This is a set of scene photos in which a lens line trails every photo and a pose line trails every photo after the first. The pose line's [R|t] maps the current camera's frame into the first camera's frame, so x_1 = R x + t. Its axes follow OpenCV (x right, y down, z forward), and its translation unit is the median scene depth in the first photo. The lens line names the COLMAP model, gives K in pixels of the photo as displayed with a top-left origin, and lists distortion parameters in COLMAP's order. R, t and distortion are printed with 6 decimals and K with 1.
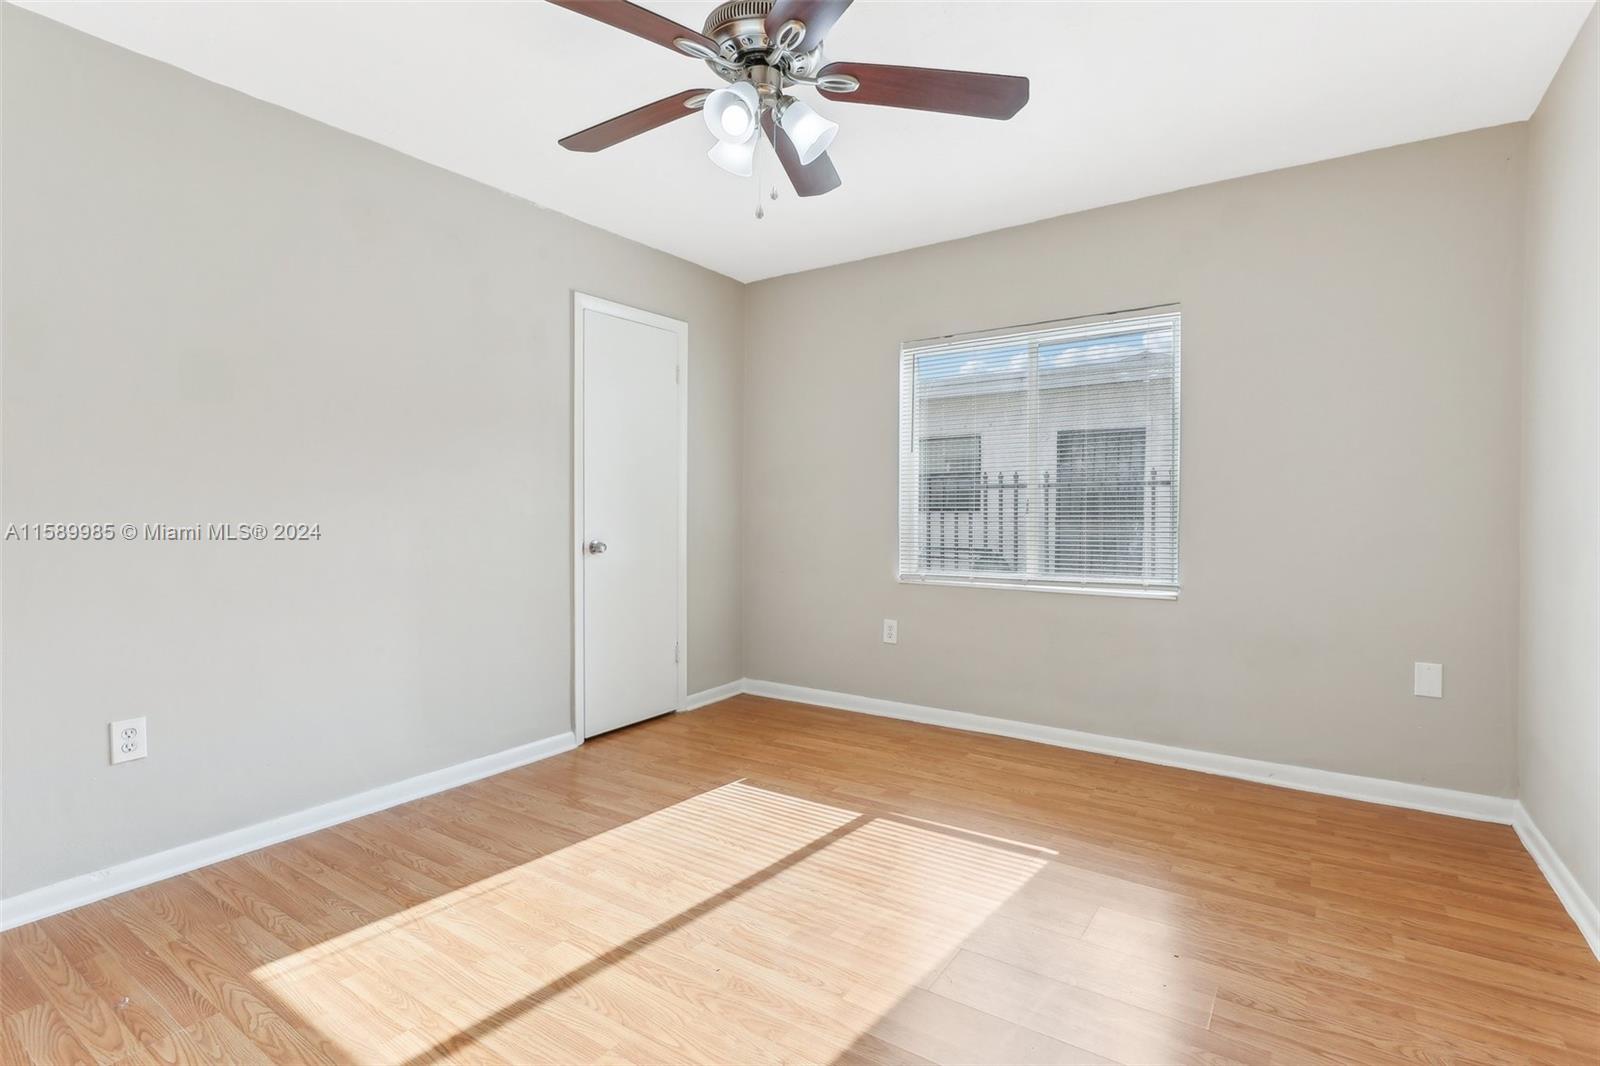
lens RADIAL K [[759.5, 0, 814.0], [0, 759.5, 535.7], [0, 0, 1]] dist [-0.024764, 0.001367]
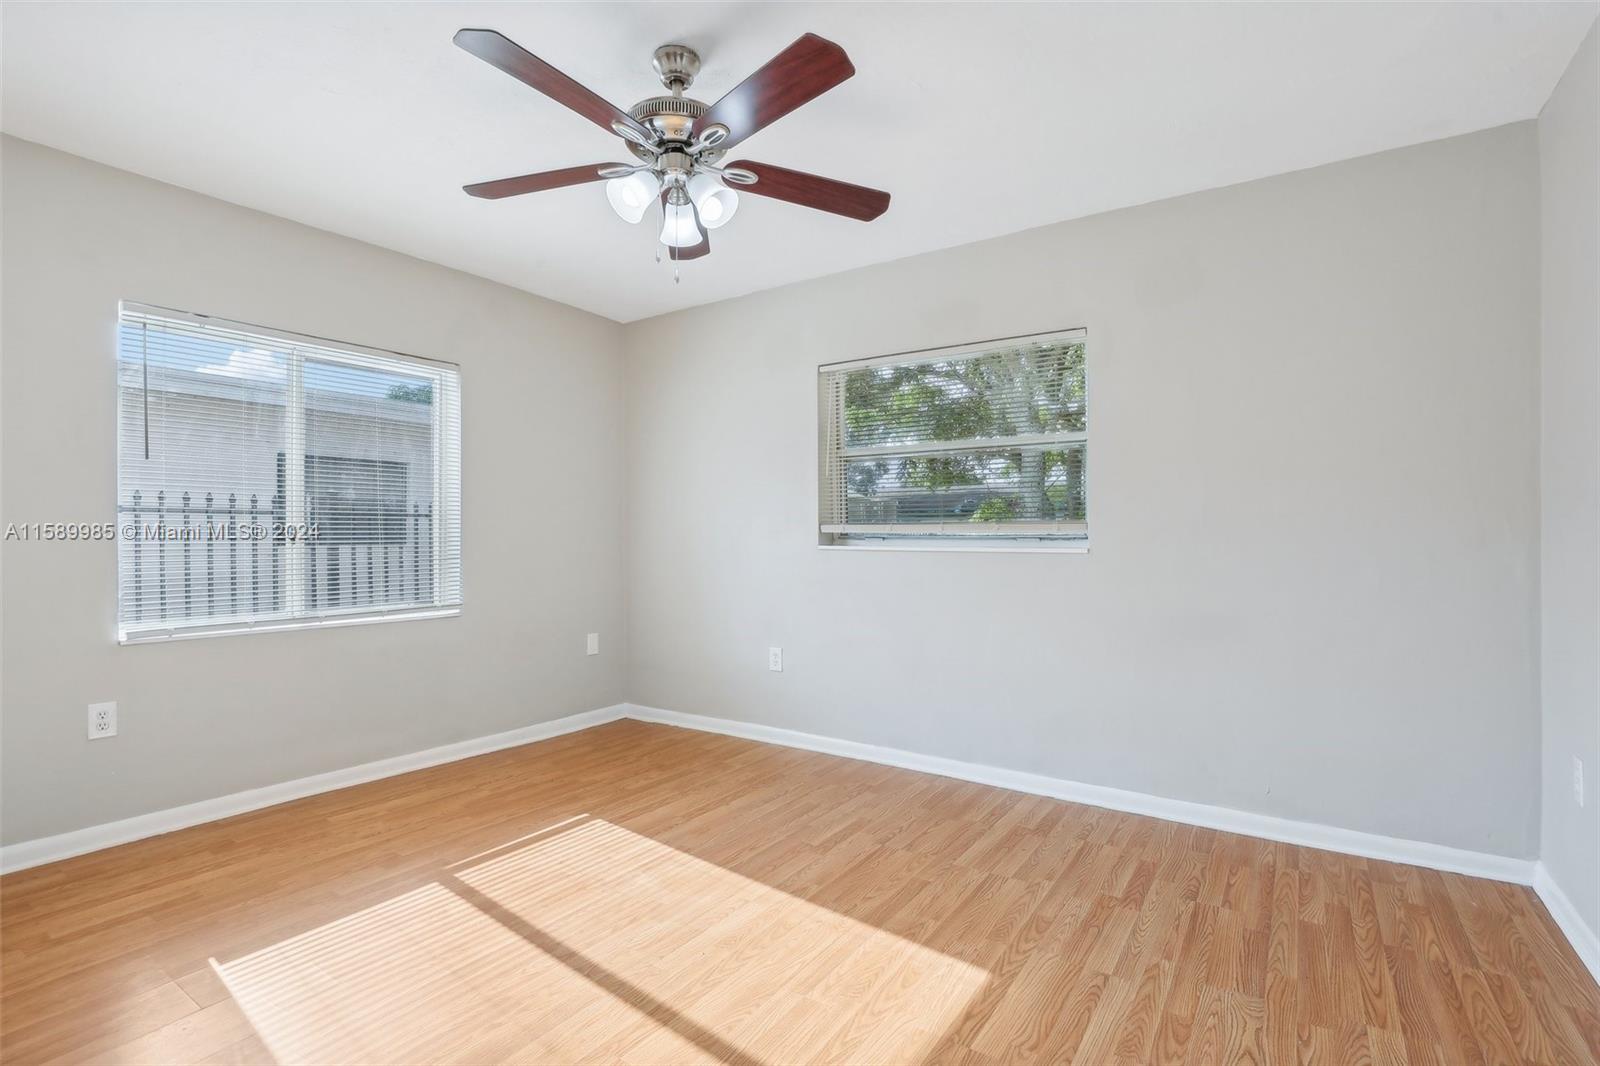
lens RADIAL K [[759.5, 0, 797.6], [0, 759.5, 521.9], [0, 0, 1]] dist [-0.024764, 0.001367]
pose [[0.002882, 0.019382, 0.999808, -0.810449], [0.034228, 0.999224, -0.019469, -0.023895], [-0.999410, 0.034278, 0.002216, 0.536761]]
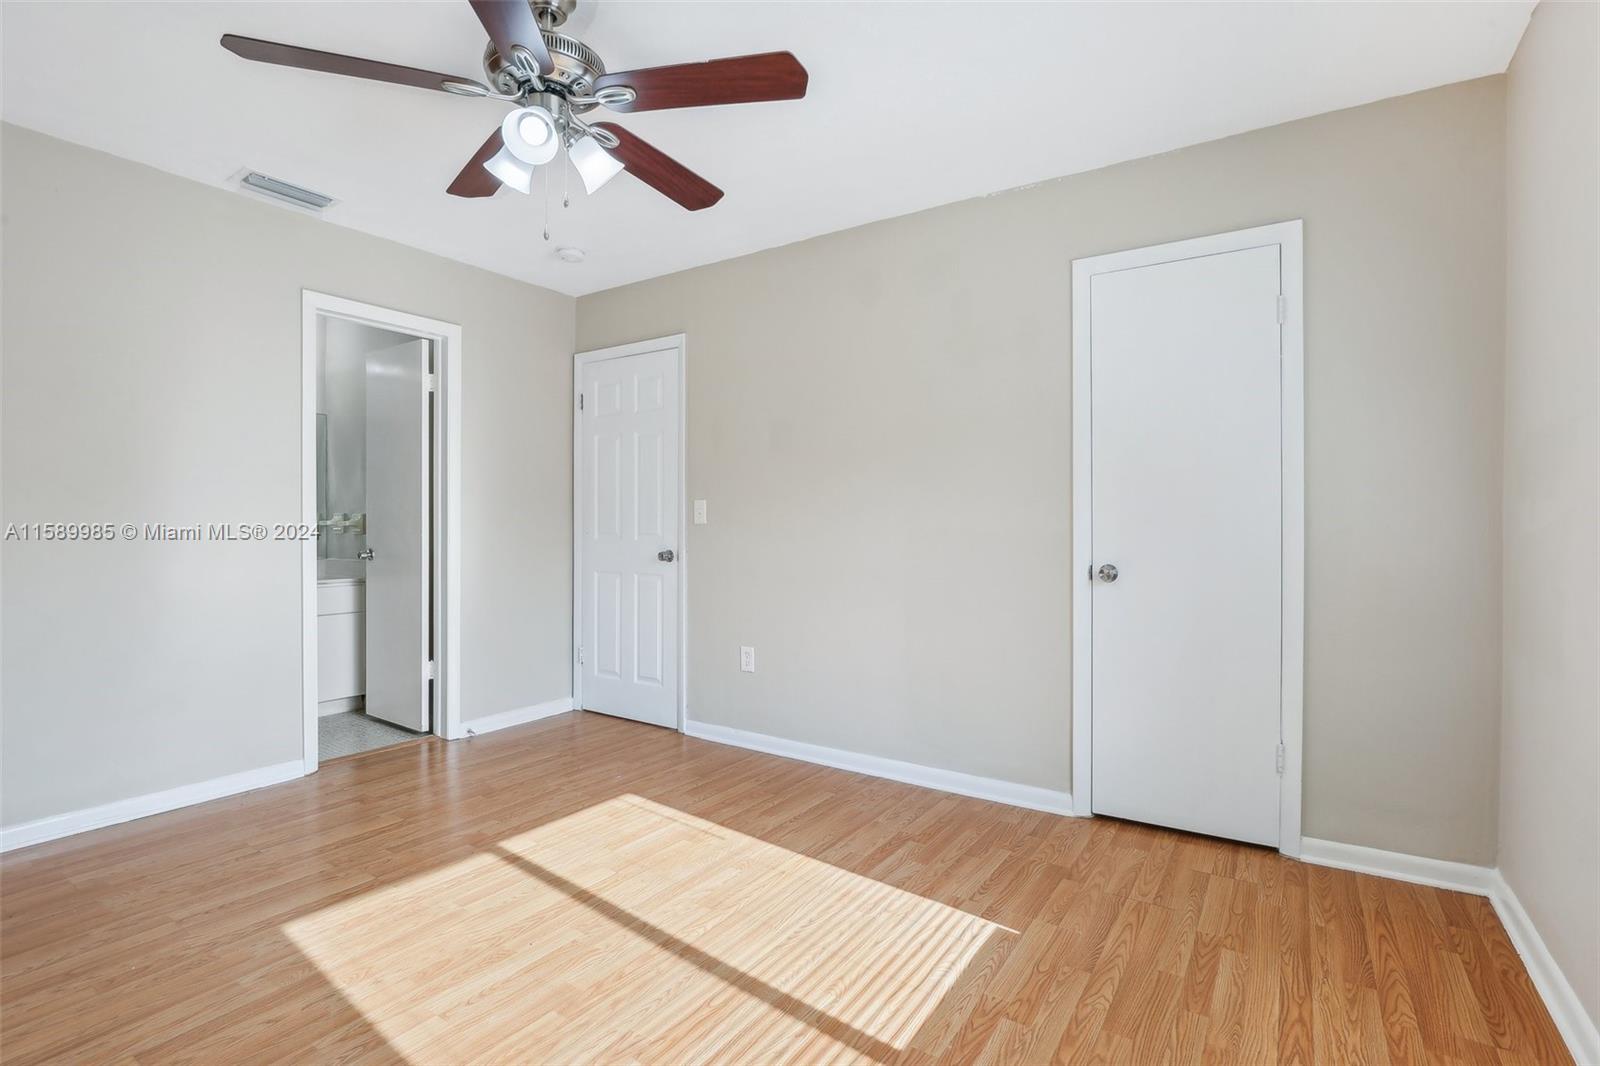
lens RADIAL K [[759.5, 0, 813.3], [0, 759.5, 516.6], [0, 0, 1]] dist [-0.024764, 0.001367]
pose [[0.006989, 0.000263, -0.999976, 0.625323], [-0.035276, 0.999378, 0.000016, -0.040220], [0.999353, 0.035275, 0.006994, 0.889166]]
